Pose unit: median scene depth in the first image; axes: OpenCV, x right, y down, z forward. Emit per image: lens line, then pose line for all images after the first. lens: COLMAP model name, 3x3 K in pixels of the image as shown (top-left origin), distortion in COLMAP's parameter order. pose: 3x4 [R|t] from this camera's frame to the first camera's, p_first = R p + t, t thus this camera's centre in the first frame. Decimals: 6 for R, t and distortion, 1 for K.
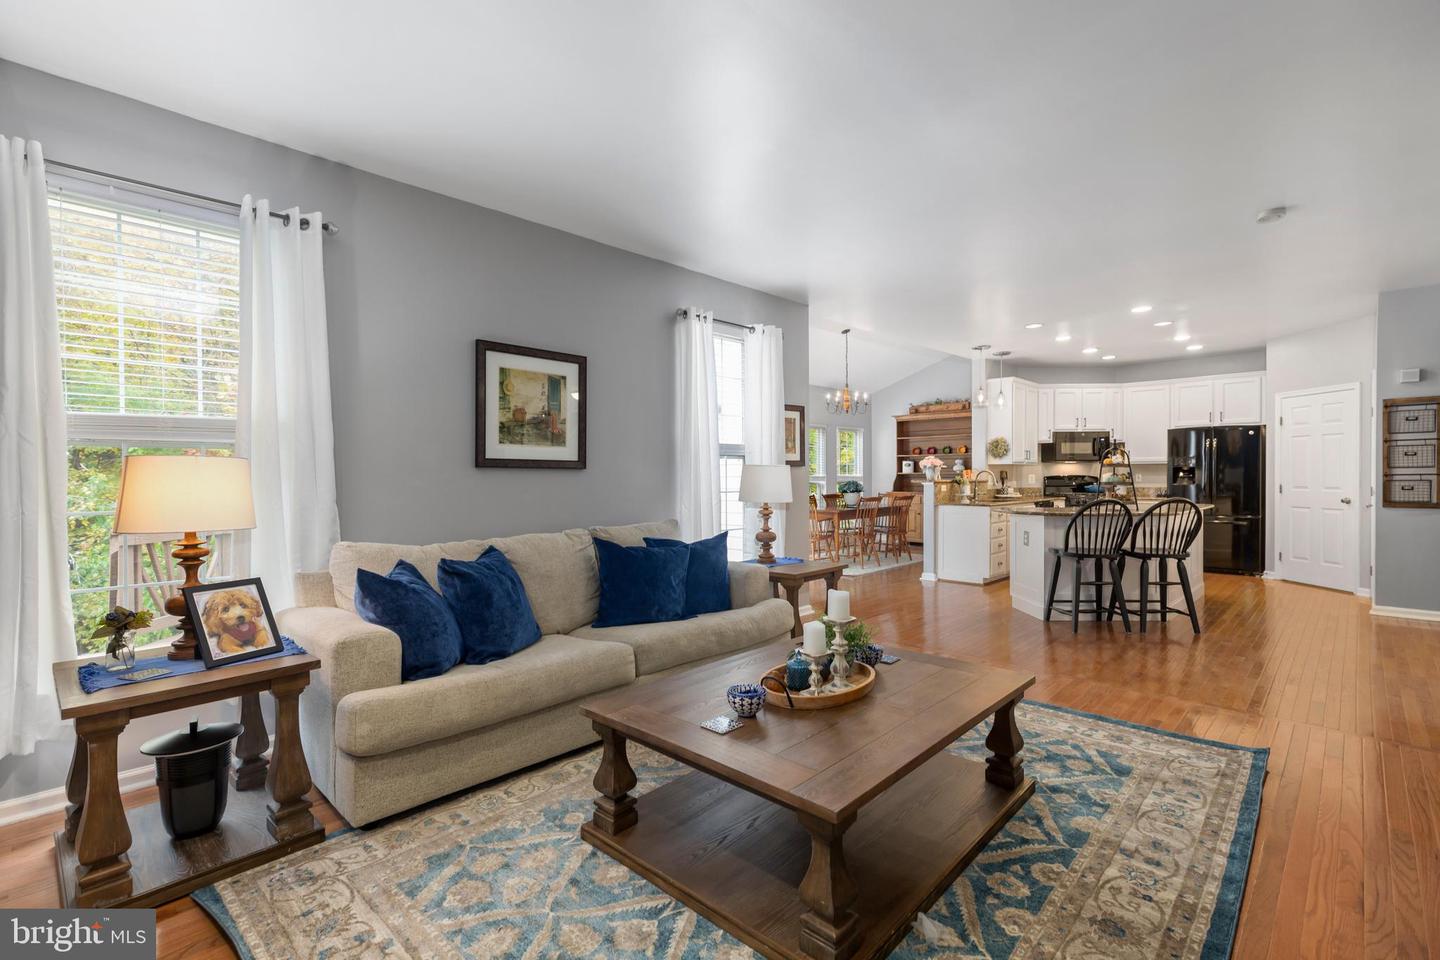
lens RADIAL K [[641.4, 0, 713.5], [0, 641.4, 477.5], [0, 0, 1]] dist [0.004071, 0.000252]
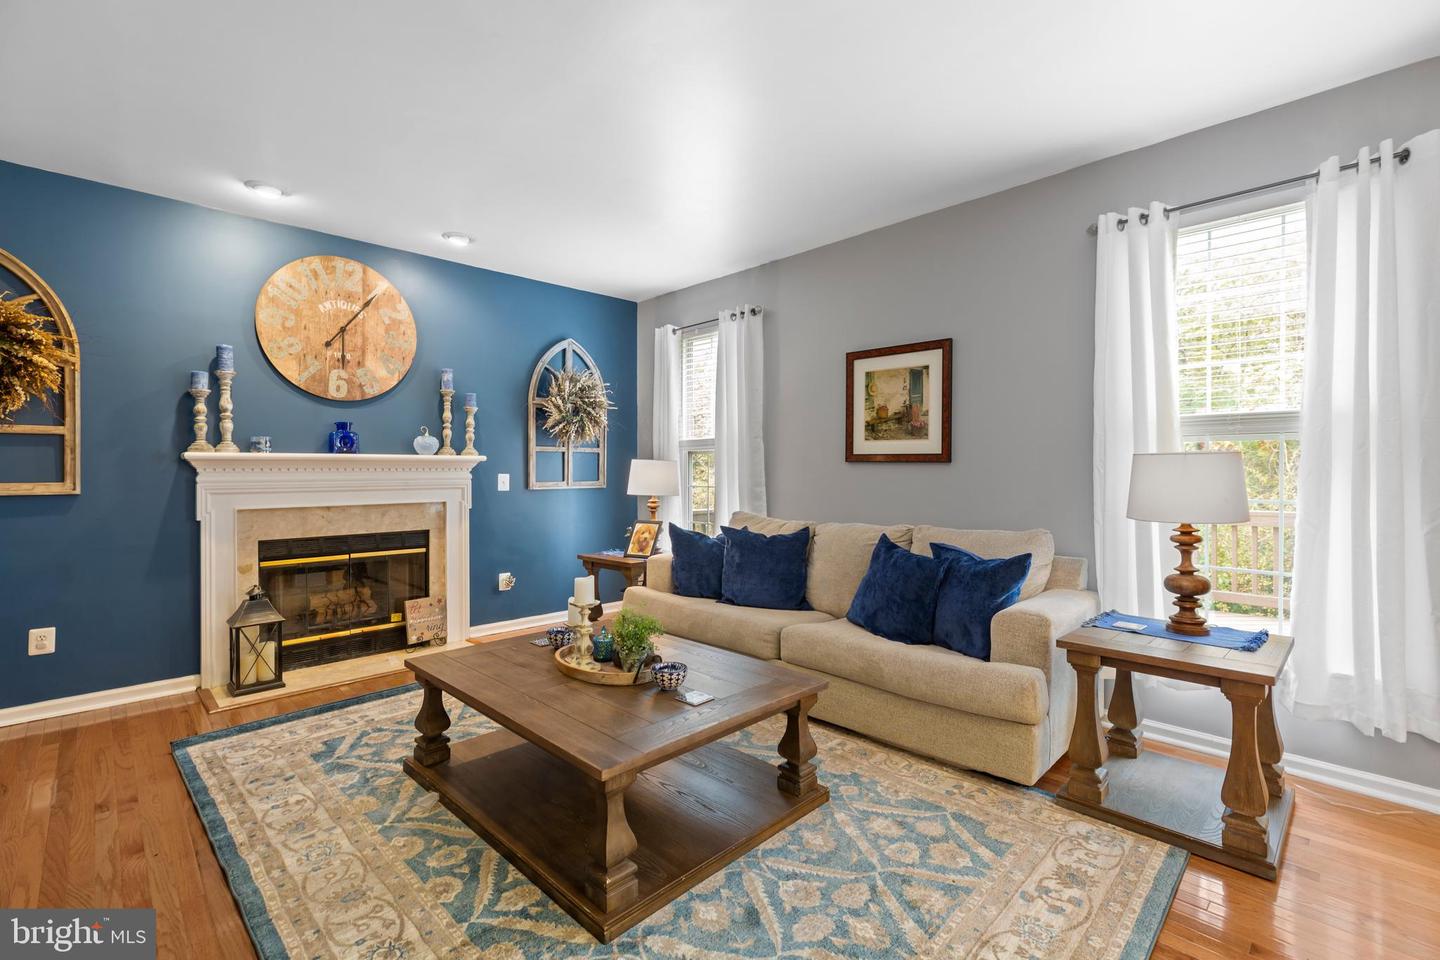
lens RADIAL K [[641.4, 0, 720.6], [0, 641.4, 472.9], [0, 0, 1]] dist [0.004071, 0.000252]
pose [[-0.008728, 0.013493, -0.999871, 0.437451], [-0.002502, 0.999906, 0.013515, -0.006273], [0.999959, 0.002620, -0.008694, 0.422203]]
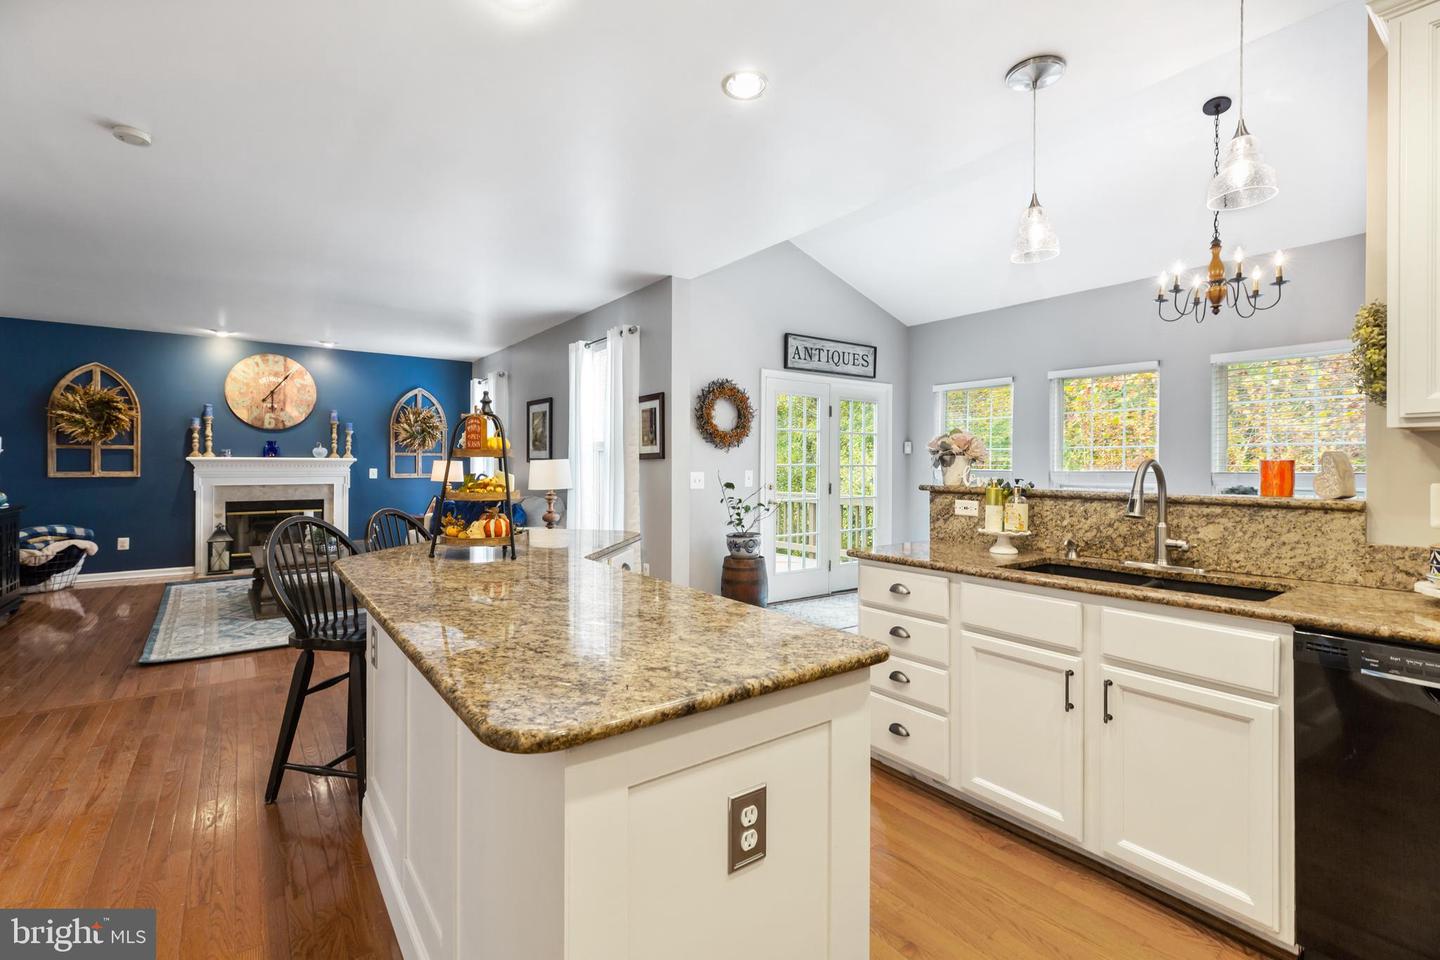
lens RADIAL K [[641.4, 0, 720.3], [0, 641.4, 465.0], [0, 0, 1]] dist [0.004071, 0.000252]
pose [[-0.139051, 0.005090, -0.990272, 0.877590], [-0.004927, 0.999971, 0.005831, -0.012549], [0.990273, 0.005690, -0.139022, 1.037216]]
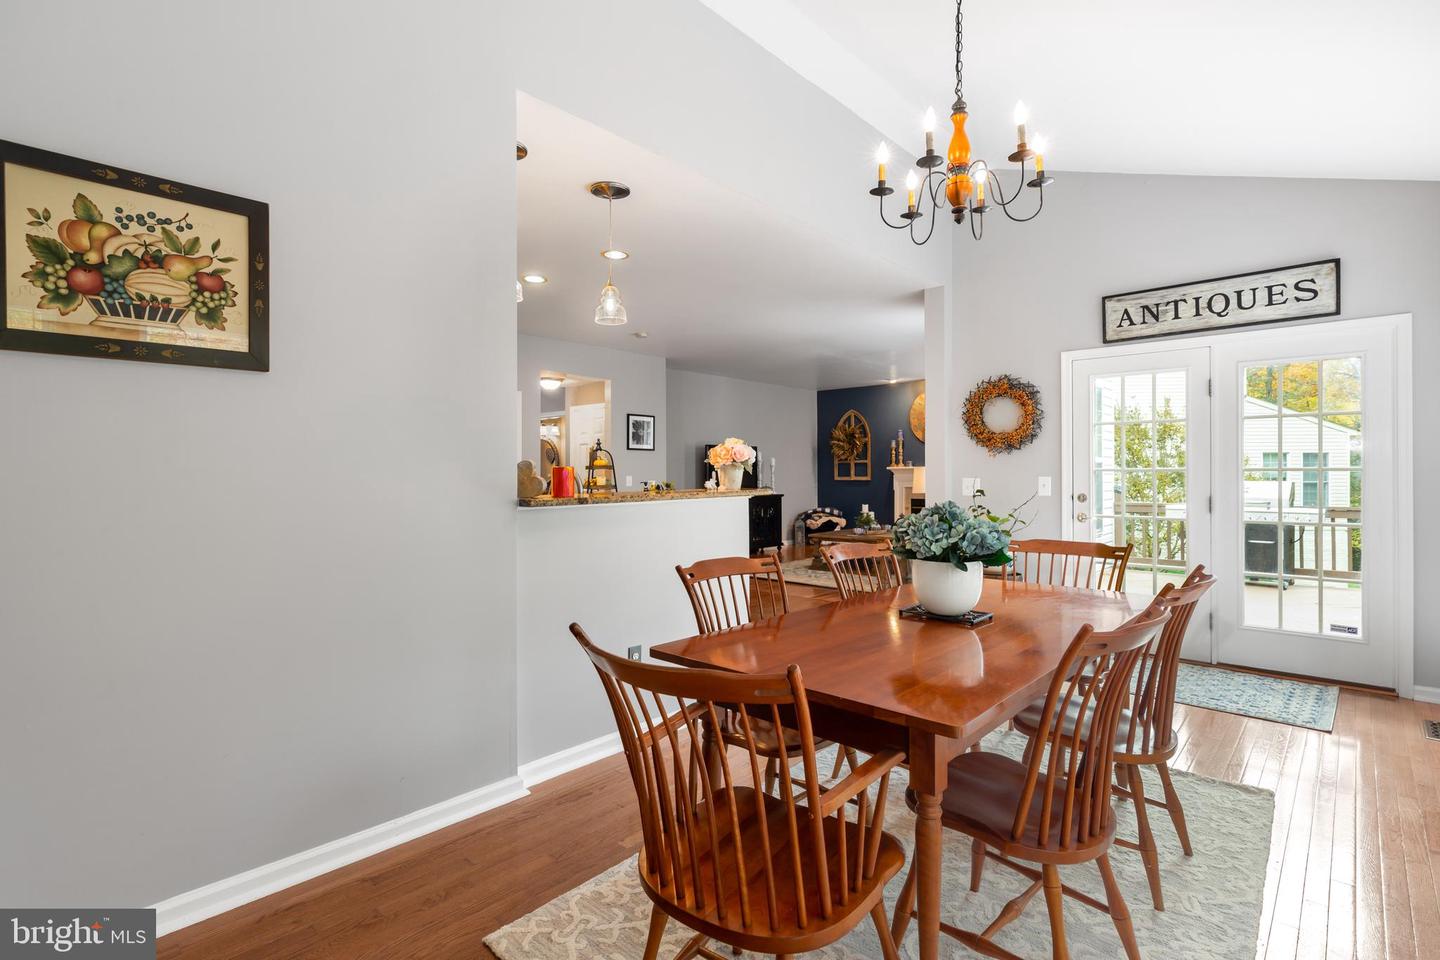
lens RADIAL K [[709.0, 0, 724.0], [0, 709.0, 481.7], [0, 0, 1]] dist [0.000530, -0.000003]
pose [[-0.998526, 0.010469, -0.053257, 0.420894], [0.009667, 0.999836, 0.015298, -0.009851], [0.053409, 0.014761, -0.998464, 1.750971]]
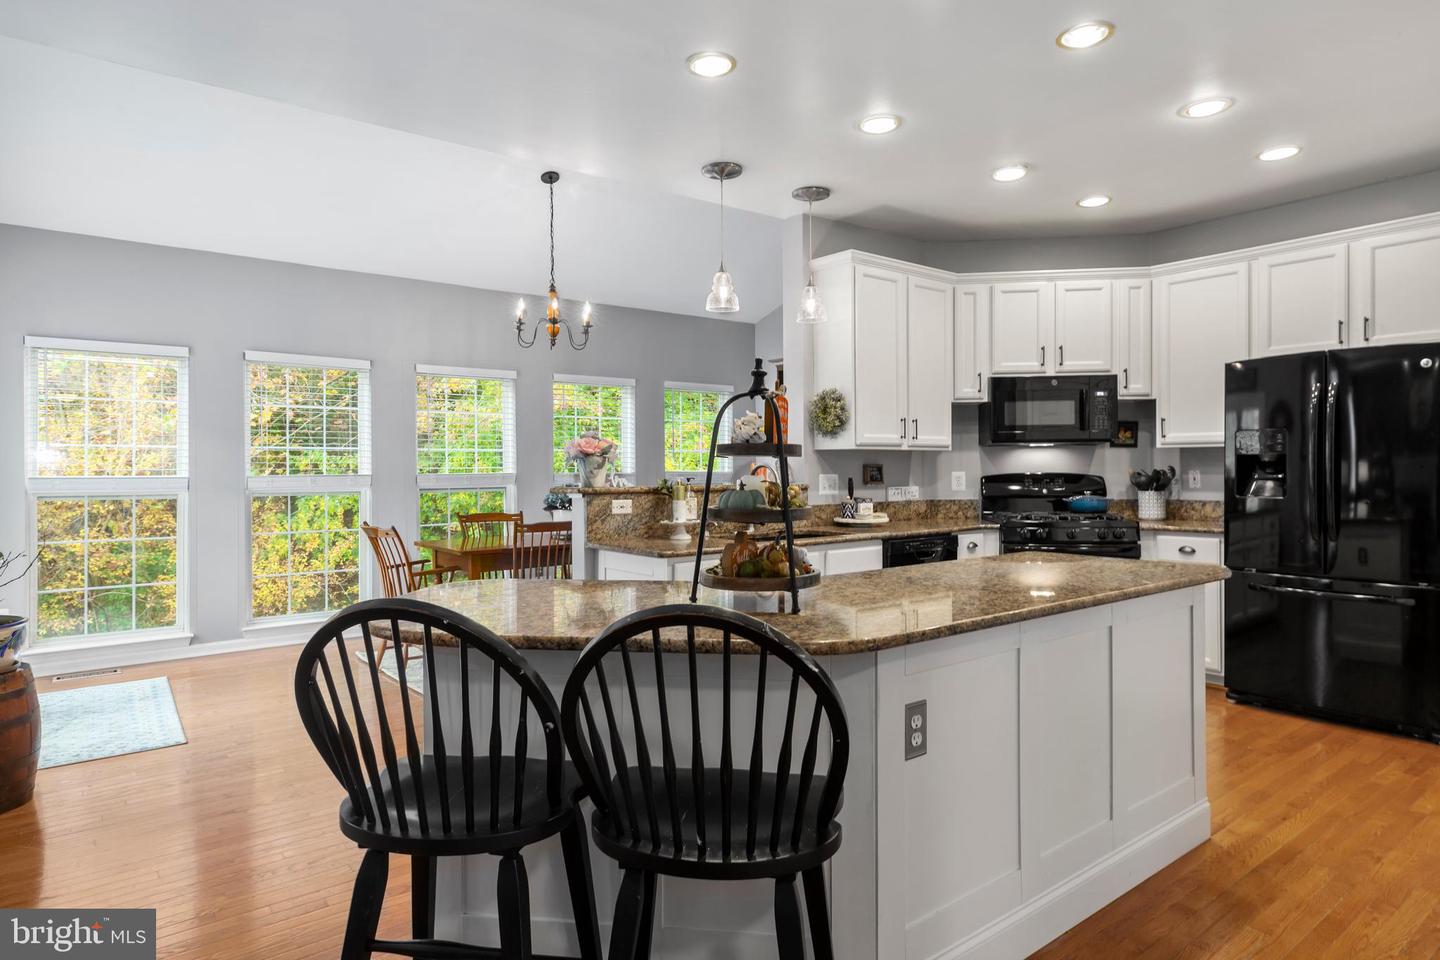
lens RADIAL K [[845.7, 0, 714.5], [0, 845.7, 471.8], [0, 0, 1]] dist [0.004925, -0.000119]
pose [[0.992091, 0.000080, -0.125520, 0.561003], [0.000245, 0.999997, 0.002569, -0.008942], [0.125520, -0.002580, 0.992088, 0.523928]]
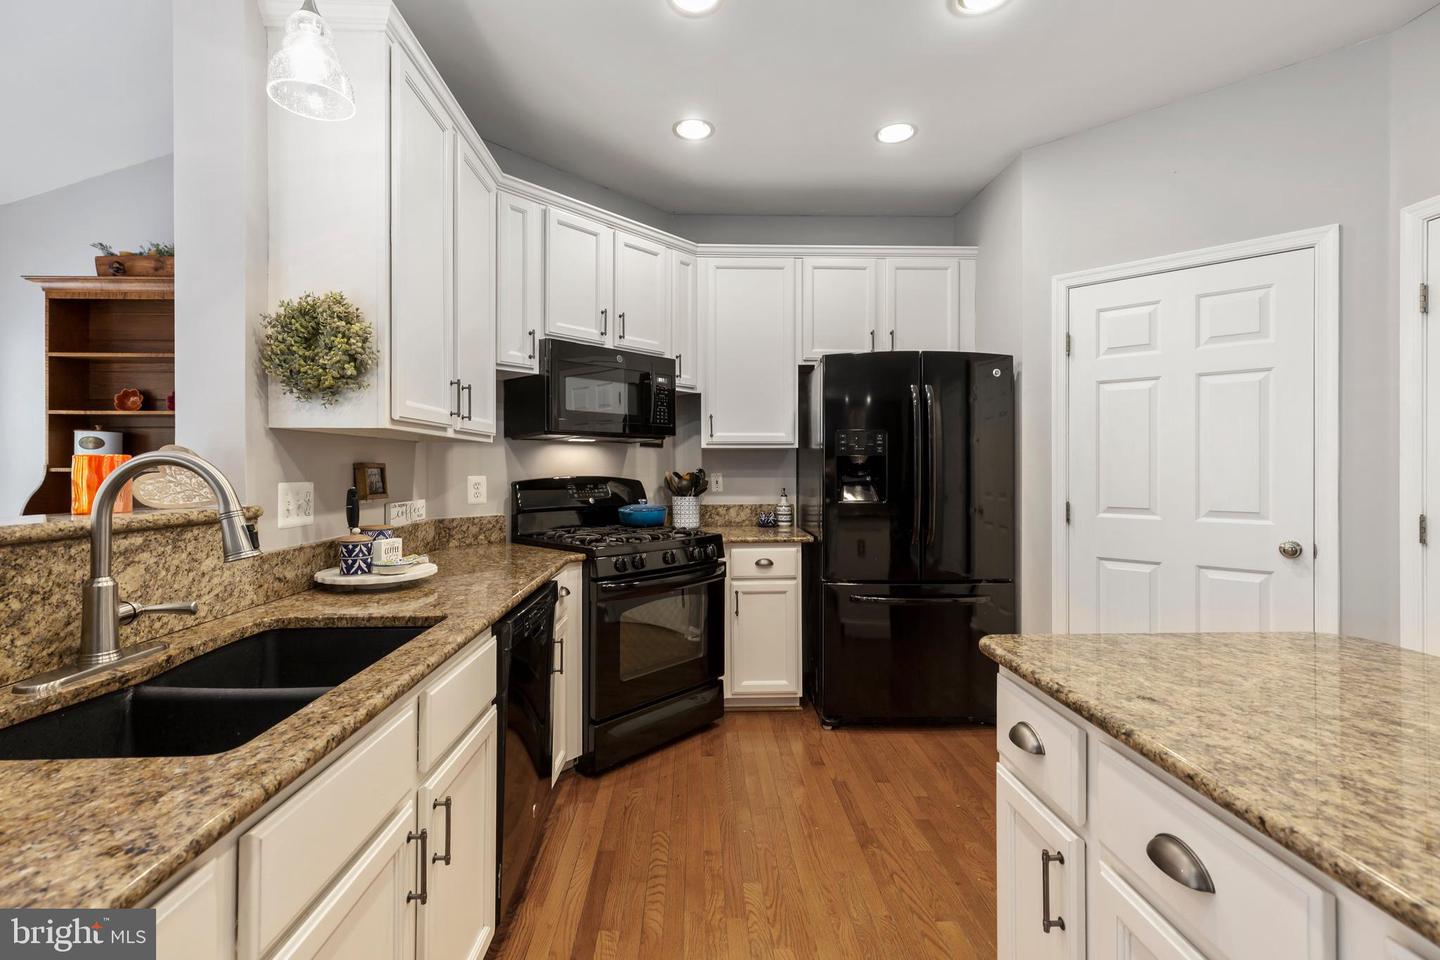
lens RADIAL K [[641.4, 0, 714.8], [0, 641.4, 466.9], [0, 0, 1]] dist [0.004071, 0.000252]
pose [[0.684239, 0.006366, 0.729230, 0.488973], [0.000276, 0.999960, -0.008989, -0.008676], [-0.729258, 0.006352, 0.684209, 0.986864]]
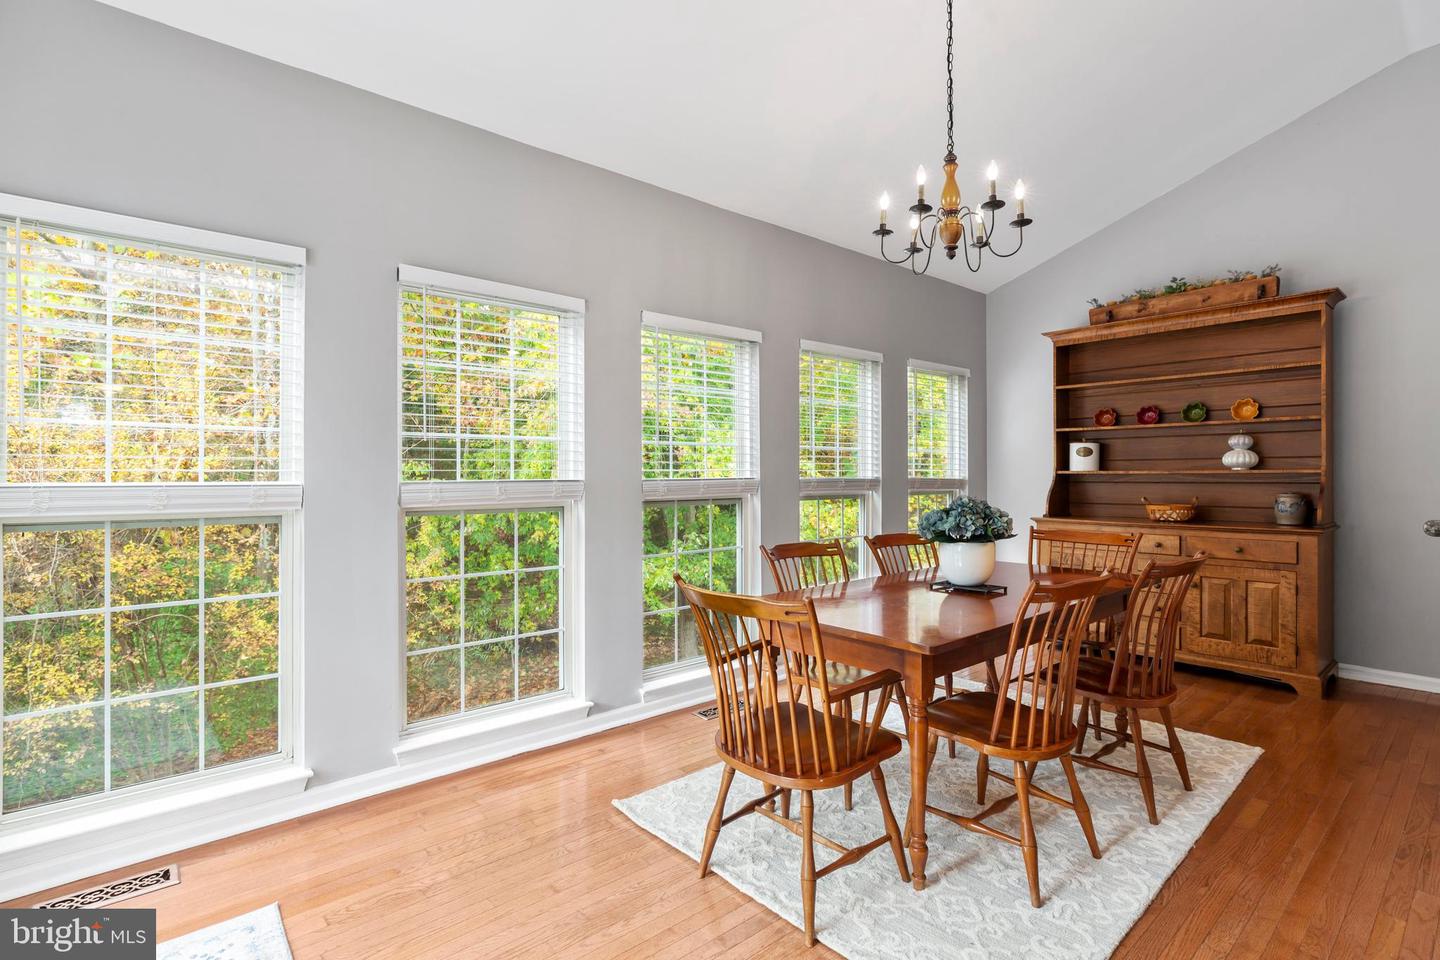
lens RADIAL K [[709.0, 0, 716.1], [0, 709.0, 474.7], [0, 0, 1]] dist [0.000530, -0.000003]
pose [[0.998069, 0.001838, -0.062091, 0.169340], [-0.001955, 0.999996, -0.001826, -0.006441], [0.062088, 0.001944, 0.998069, 0.929792]]
